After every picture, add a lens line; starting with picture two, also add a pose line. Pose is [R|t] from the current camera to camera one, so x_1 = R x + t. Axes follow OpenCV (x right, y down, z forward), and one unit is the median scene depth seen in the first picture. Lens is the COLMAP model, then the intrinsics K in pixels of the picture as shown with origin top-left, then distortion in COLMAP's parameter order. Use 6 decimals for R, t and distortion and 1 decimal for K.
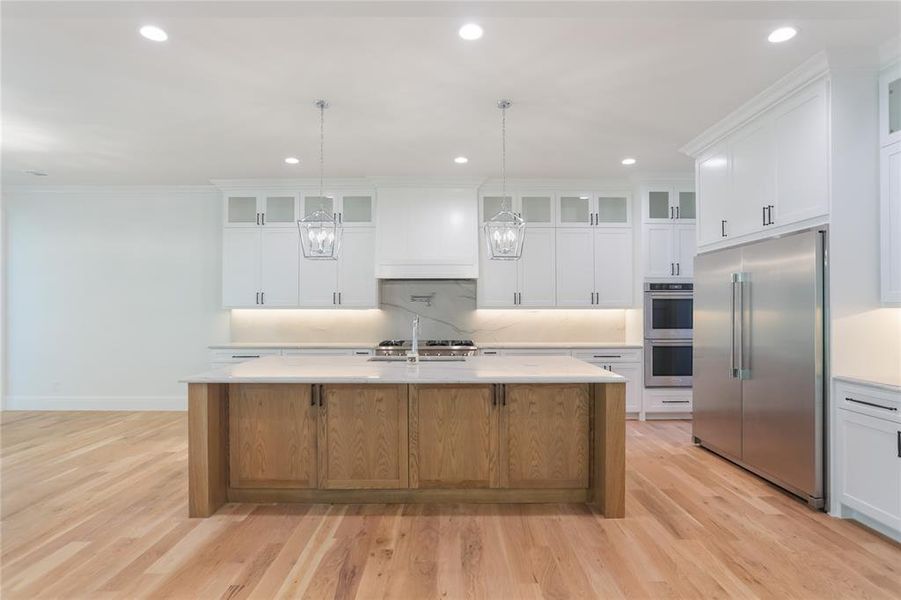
lens RADIAL K [[482.3, 0, 448.1], [0, 482.3, 308.7], [0, 0, 1]] dist [-0.038628, 0.024524]
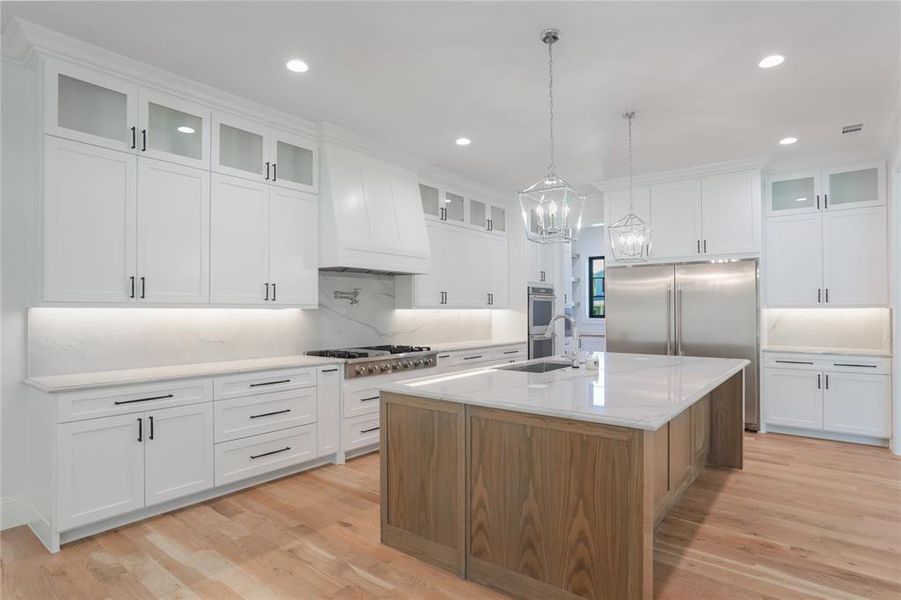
lens RADIAL K [[473.6, 0, 444.4], [0, 473.6, 309.7], [0, 0, 1]] dist [-0.040262, 0.022813]
pose [[0.630885, 0.001315, 0.775875, -0.785984], [-0.001379, 0.999999, -0.000574, 0.003997], [-0.775875, -0.000708, 0.630886, 0.556114]]
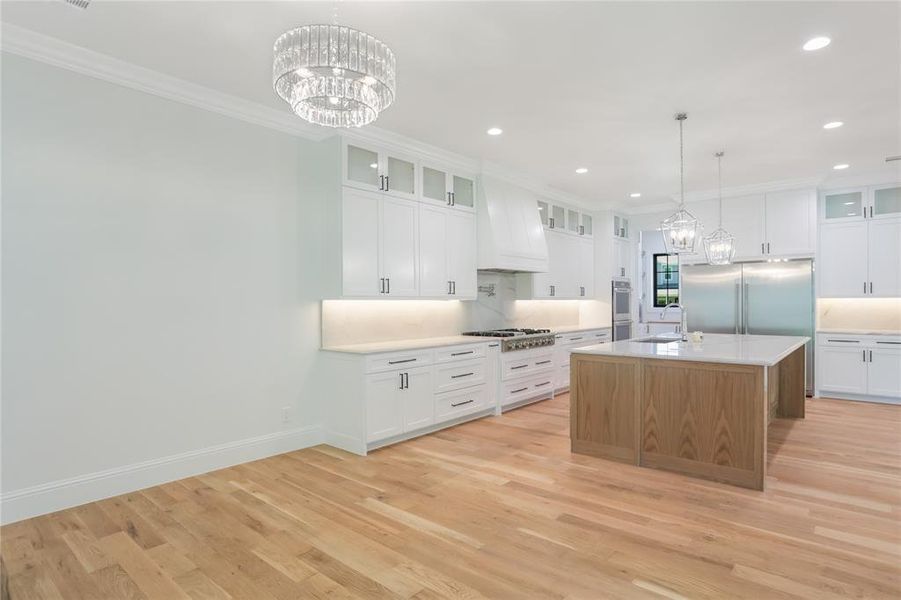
lens RADIAL K [[482.3, 0, 448.1], [0, 482.3, 308.7], [0, 0, 1]] dist [-0.038628, 0.024524]
pose [[0.661380, -0.013717, 0.749926, -1.230245], [0.002965, 0.999873, 0.015674, 0.004504], [-0.750045, -0.008143, 0.661336, 0.558223]]
